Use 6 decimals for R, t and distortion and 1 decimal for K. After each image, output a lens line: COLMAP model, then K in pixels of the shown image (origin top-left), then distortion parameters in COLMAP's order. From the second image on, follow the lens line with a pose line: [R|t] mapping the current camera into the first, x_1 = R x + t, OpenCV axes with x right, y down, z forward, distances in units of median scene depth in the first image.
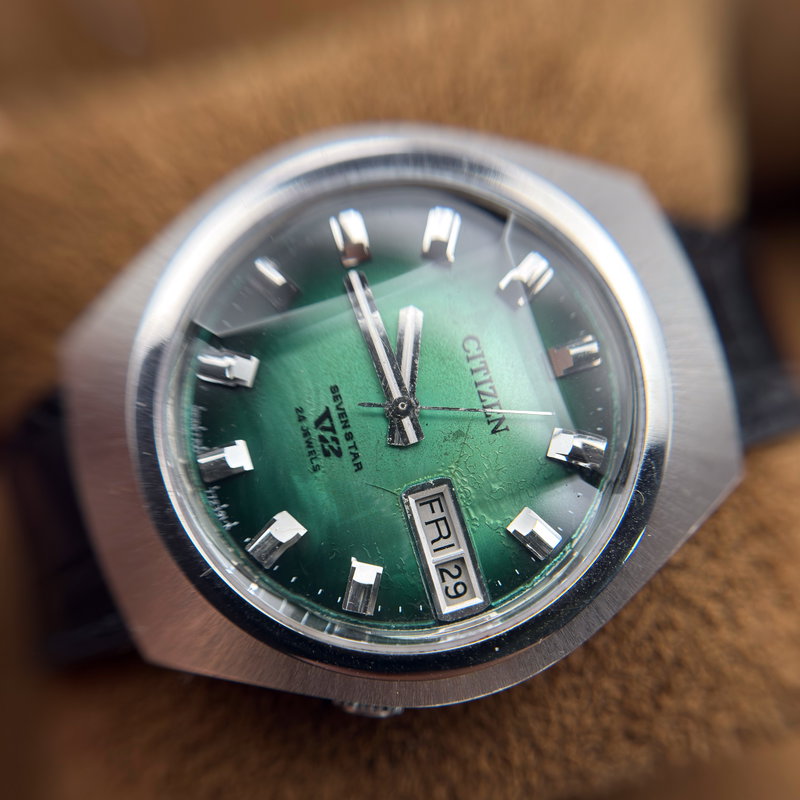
lens RADIAL K [[912.9, 0, 403.6], [0, 912.9, 406.0], [0, 0, 1]] dist [0.521848, 0.000000]
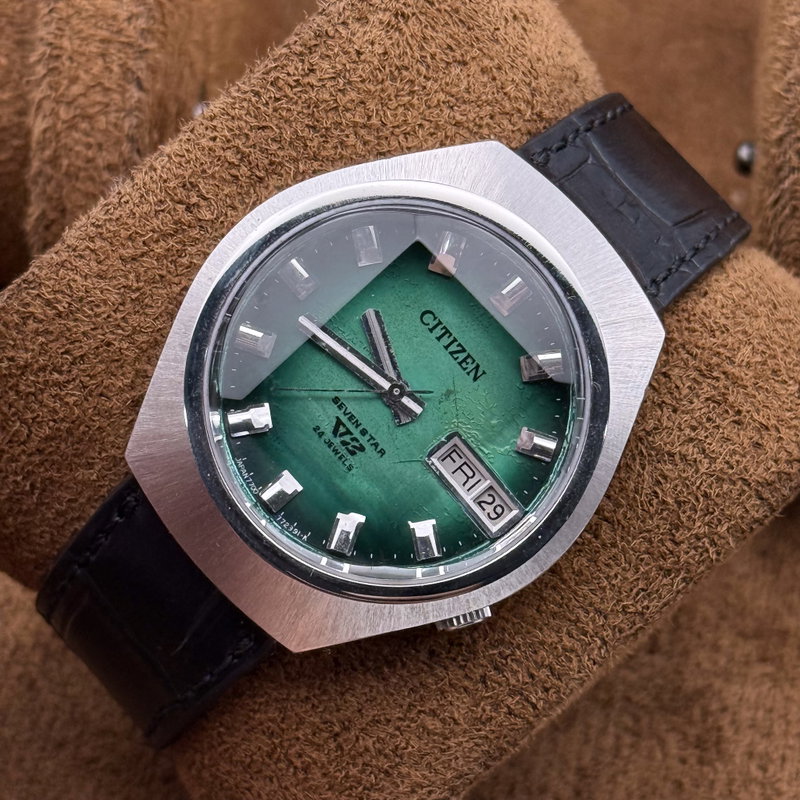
lens RADIAL K [[2788.9, 0, 402.4], [0, 2788.9, 400.2], [0, 0, 1]] dist [0.225289, 0.000000]
pose [[0.916168, -0.397399, 0.052070, -0.185255], [0.391419, 0.915088, 0.096980, -0.333623], [-0.086188, -0.068469, 0.993923, -2.570561]]
